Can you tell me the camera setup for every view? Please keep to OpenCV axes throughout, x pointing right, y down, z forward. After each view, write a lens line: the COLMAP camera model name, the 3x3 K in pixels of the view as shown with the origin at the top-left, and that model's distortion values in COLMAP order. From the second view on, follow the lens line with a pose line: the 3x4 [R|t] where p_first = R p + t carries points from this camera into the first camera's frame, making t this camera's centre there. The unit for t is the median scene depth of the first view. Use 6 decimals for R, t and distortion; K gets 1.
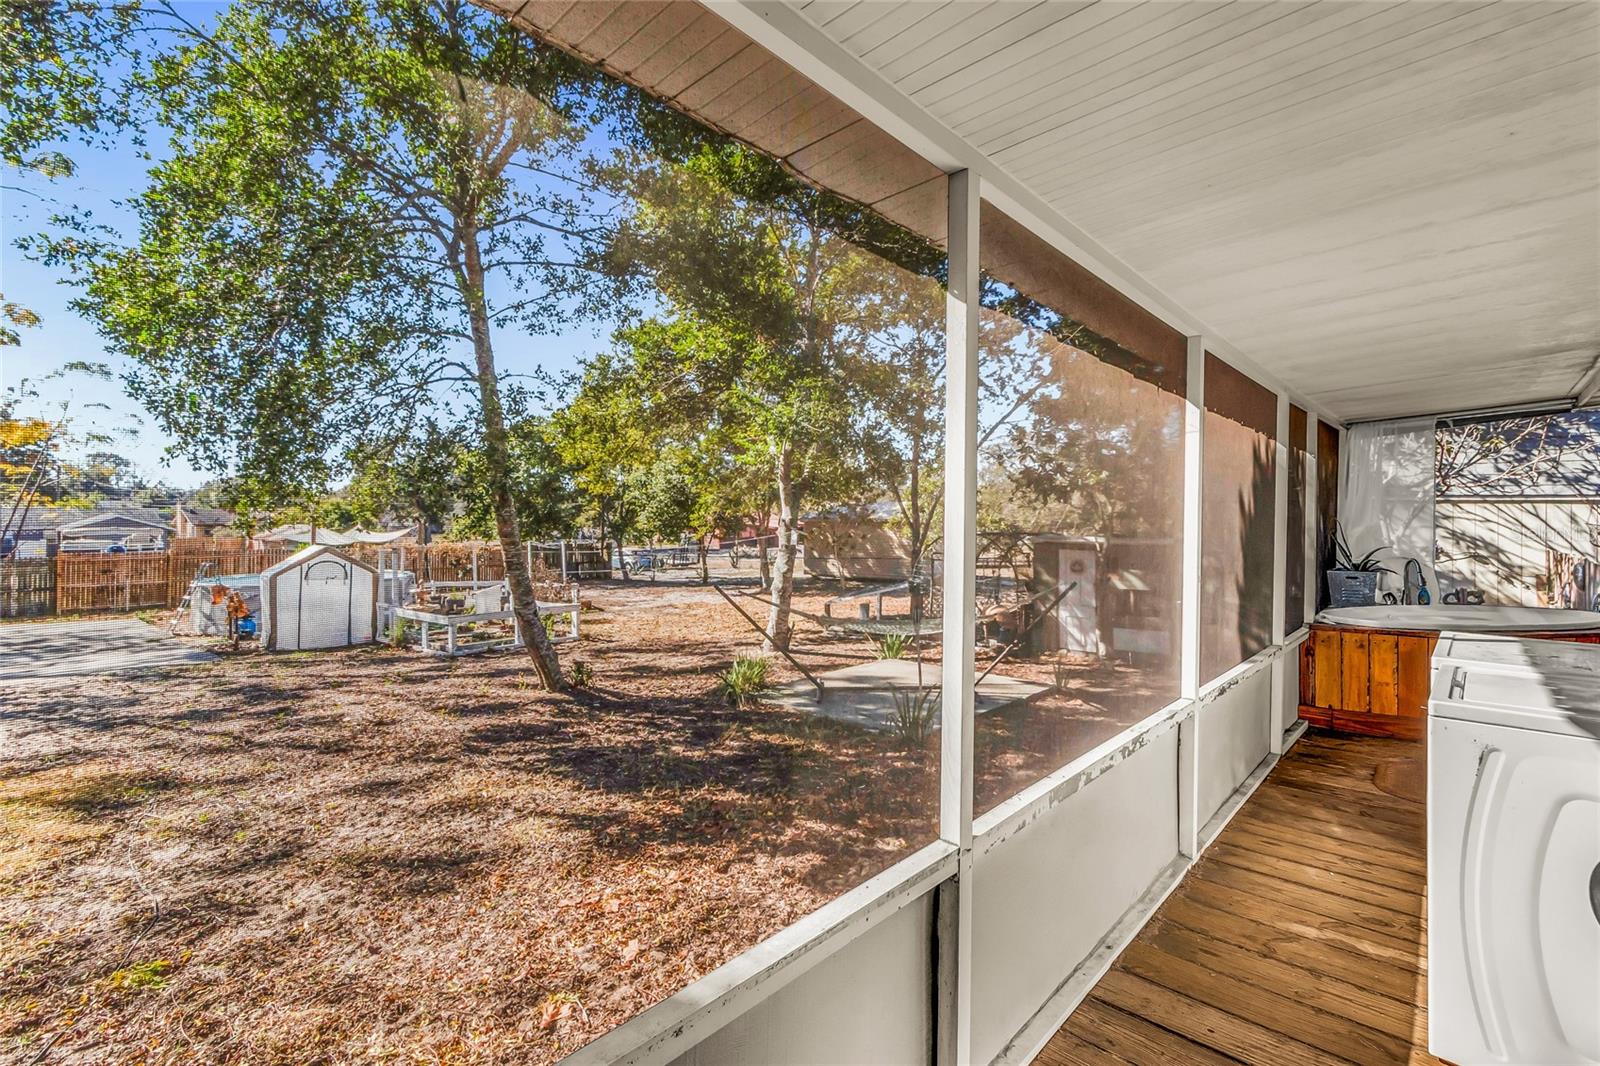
lens RADIAL K [[733.0, 0, 793.3], [0, 733.0, 505.9], [0, 0, 1]] dist [0.002992, -0.001162]
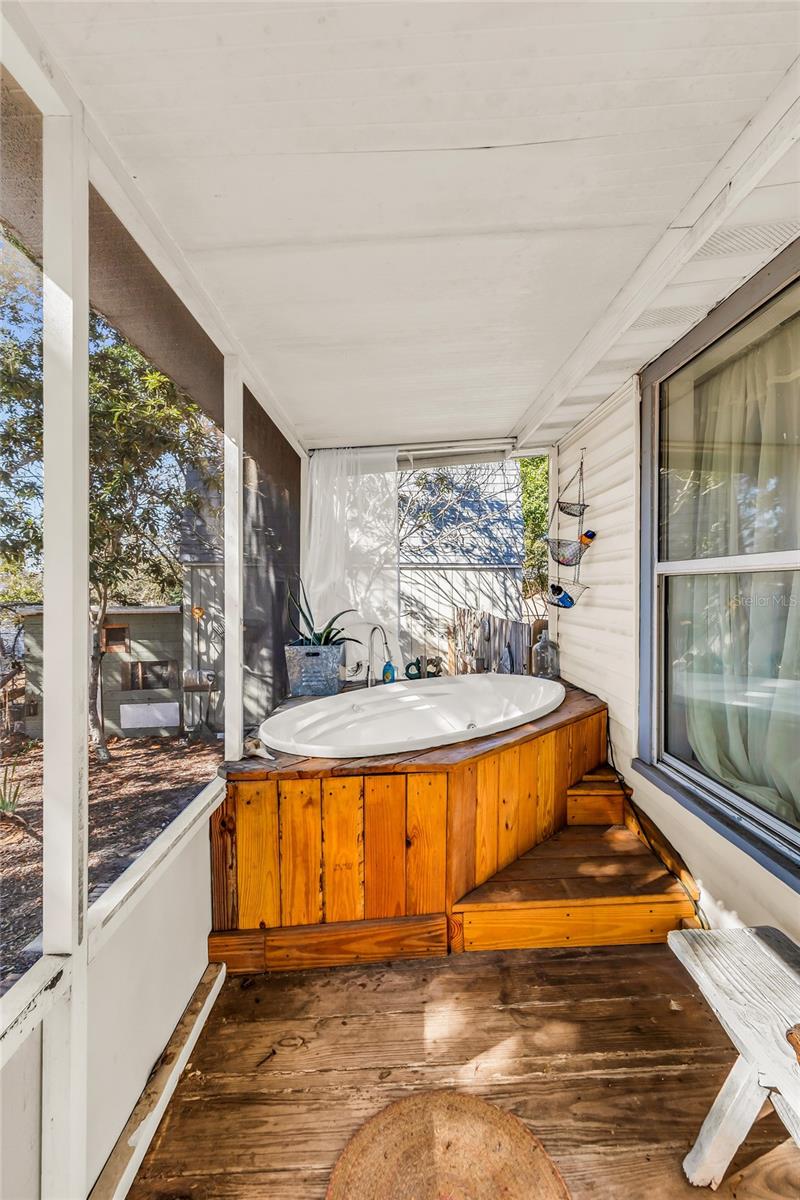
lens RADIAL K [[529.6, 0, 395.8], [0, 529.6, 586.5], [0, 0, 1]] dist [-0.001440, -0.000094]
pose [[0.728351, -0.003668, 0.685195, 0.330185], [-0.001568, 0.999974, 0.007020, 0.020270], [-0.685203, -0.006188, 0.728326, 0.403280]]
